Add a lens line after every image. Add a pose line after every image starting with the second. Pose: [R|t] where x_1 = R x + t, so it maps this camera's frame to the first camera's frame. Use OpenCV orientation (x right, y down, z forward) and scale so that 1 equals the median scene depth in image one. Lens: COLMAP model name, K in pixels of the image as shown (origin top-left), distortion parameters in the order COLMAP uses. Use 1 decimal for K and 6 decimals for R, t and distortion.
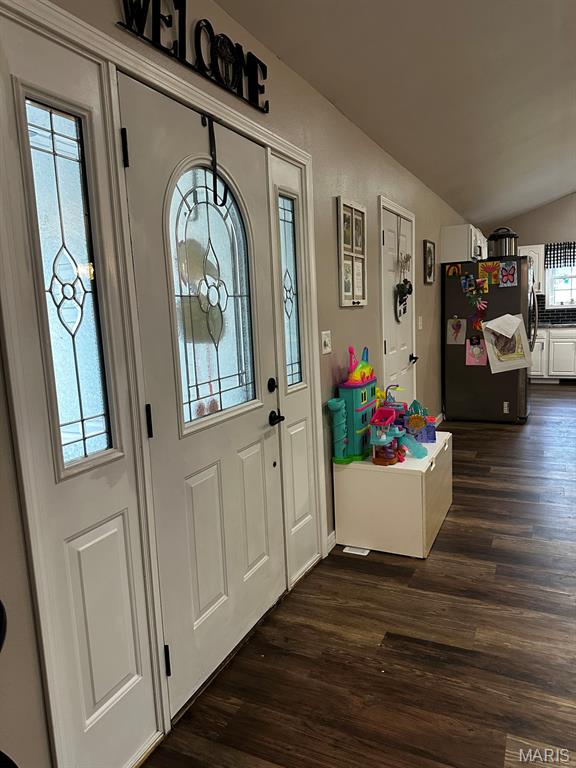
lens RADIAL K [[543.5, 0, 294.0], [0, 543.5, 384.6], [0, 0, 1]] dist [0.091547, -0.109858]
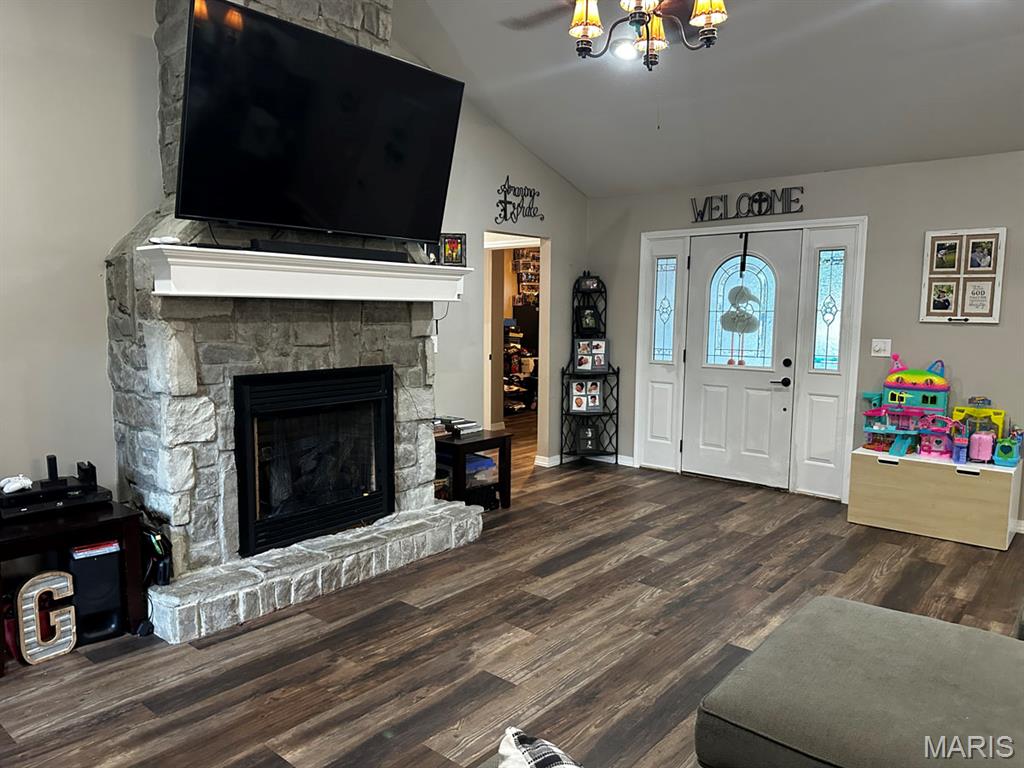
lens RADIAL K [[724.7, 0, 506.3], [0, 724.7, 379.9], [0, 0, 1]] dist [0.091547, -0.109858]
pose [[-0.262815, 0.143704, -0.954085, 2.856811], [-0.130798, 0.974411, 0.182796, -0.300868], [0.955939, 0.172834, -0.237294, 0.828475]]
